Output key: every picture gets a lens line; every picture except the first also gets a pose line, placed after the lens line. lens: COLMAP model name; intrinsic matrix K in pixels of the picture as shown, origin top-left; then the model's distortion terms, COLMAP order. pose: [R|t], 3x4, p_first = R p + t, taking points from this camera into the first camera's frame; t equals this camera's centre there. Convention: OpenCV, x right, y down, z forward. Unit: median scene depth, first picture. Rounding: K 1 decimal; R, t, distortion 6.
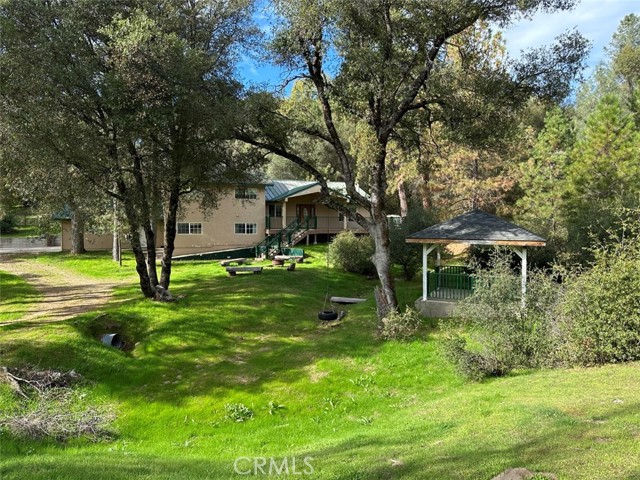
lens RADIAL K [[445.9, 0, 320.0], [0, 445.9, 240.0], [0, 0, 1]] dist [0.056436, -0.152167]
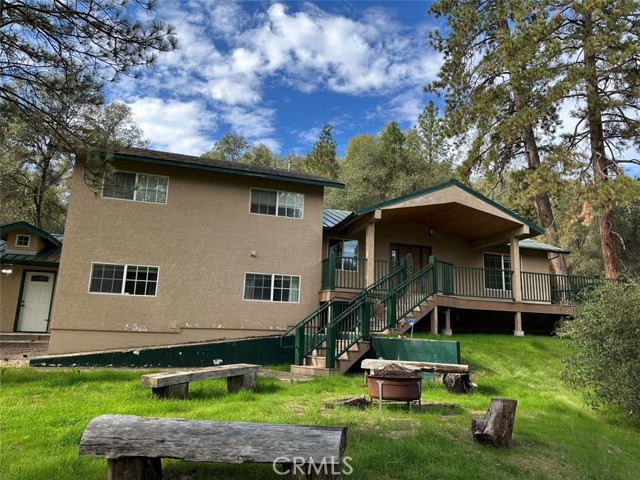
lens RADIAL K [[445.9, 0, 320.0], [0, 445.9, 240.0], [0, 0, 1]] dist [0.056436, -0.152167]
pose [[0.996109, 0.008068, -0.087755, -0.115424], [-0.028495, 0.971796, -0.234096, 0.031782], [0.083391, 0.235685, 0.968245, 0.786588]]
